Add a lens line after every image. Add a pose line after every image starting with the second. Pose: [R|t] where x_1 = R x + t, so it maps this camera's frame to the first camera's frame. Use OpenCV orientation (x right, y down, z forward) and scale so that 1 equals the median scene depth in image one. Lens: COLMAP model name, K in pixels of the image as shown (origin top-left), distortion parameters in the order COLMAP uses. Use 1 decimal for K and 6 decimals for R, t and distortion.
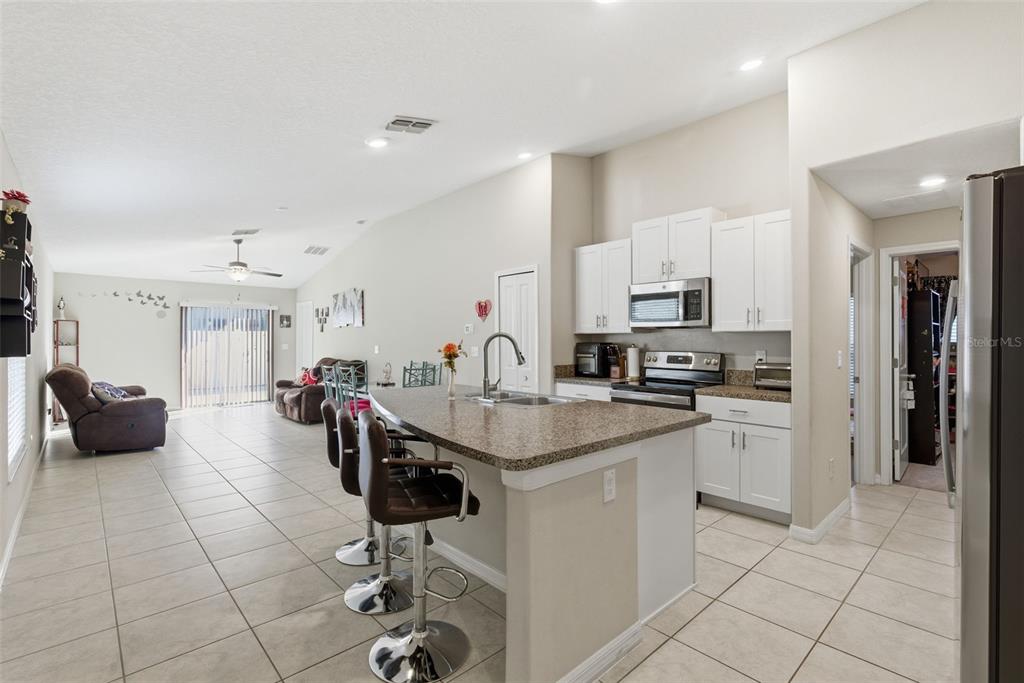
lens RADIAL K [[462.8, 0, 513.2], [0, 462.8, 340.5], [0, 0, 1]] dist [-0.000567, -0.000141]
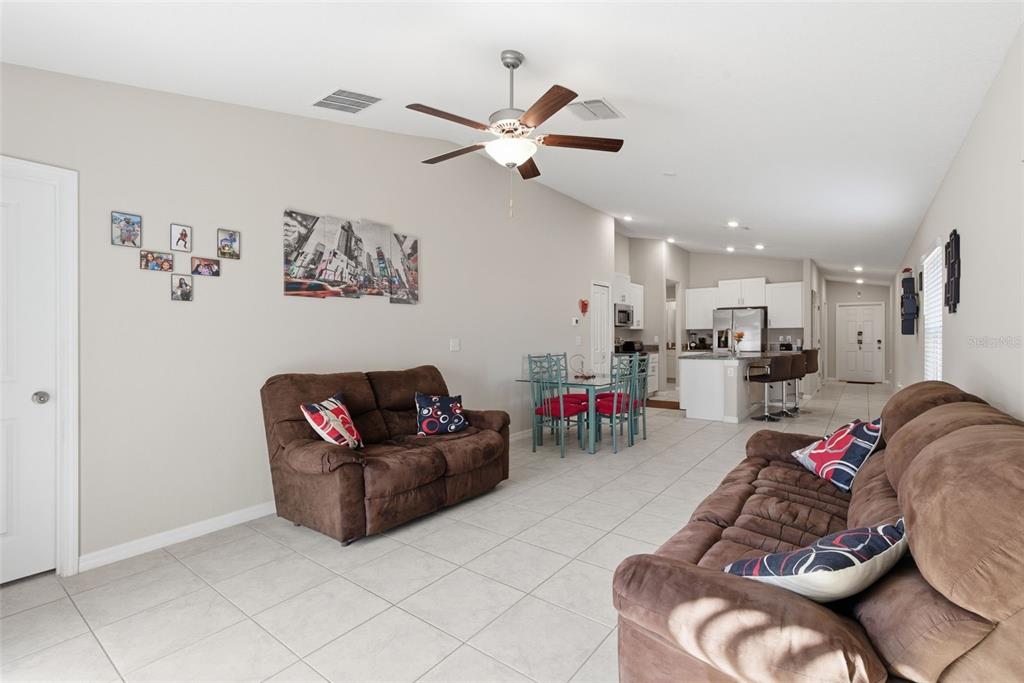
lens RADIAL K [[462.8, 0, 513.2], [0, 462.8, 339.8], [0, 0, 1]] dist [-0.000567, -0.000141]
pose [[-0.171461, -0.006209, 0.985171, -1.092939], [0.005954, 0.999955, 0.007338, 0.009759], [-0.985173, 0.007124, -0.171416, 1.205761]]
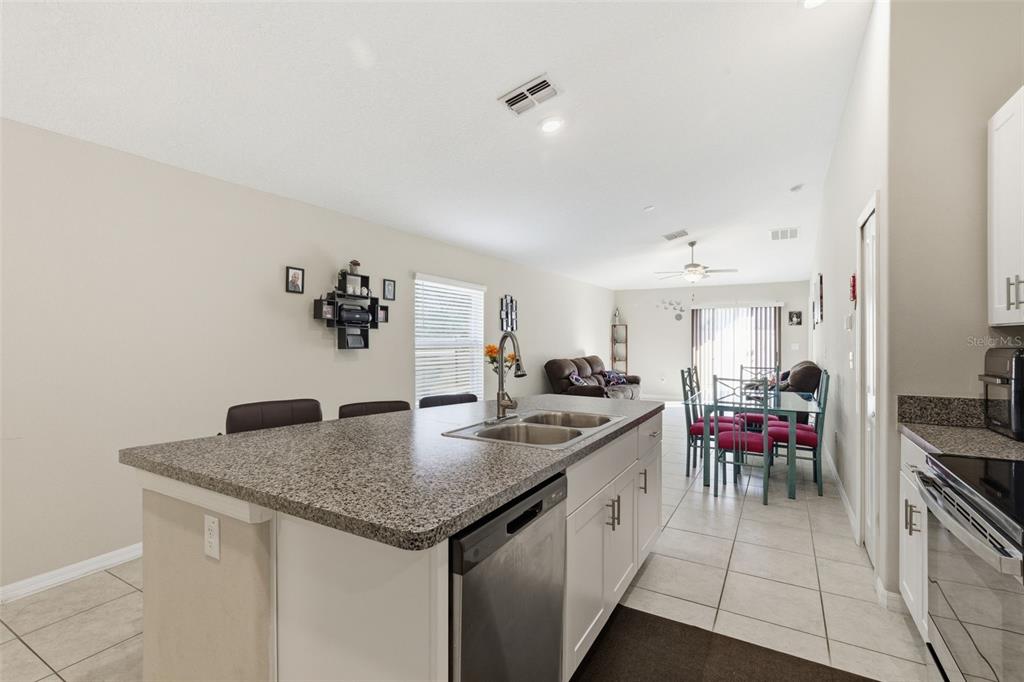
lens RADIAL K [[462.8, 0, 519.3], [0, 462.8, 341.7], [0, 0, 1]] dist [-0.000567, -0.000141]
pose [[0.294864, 0.007335, -0.955511, 0.316065], [-0.002770, 0.999973, 0.006822, -0.002285], [0.955535, 0.000636, 0.294877, 0.372046]]
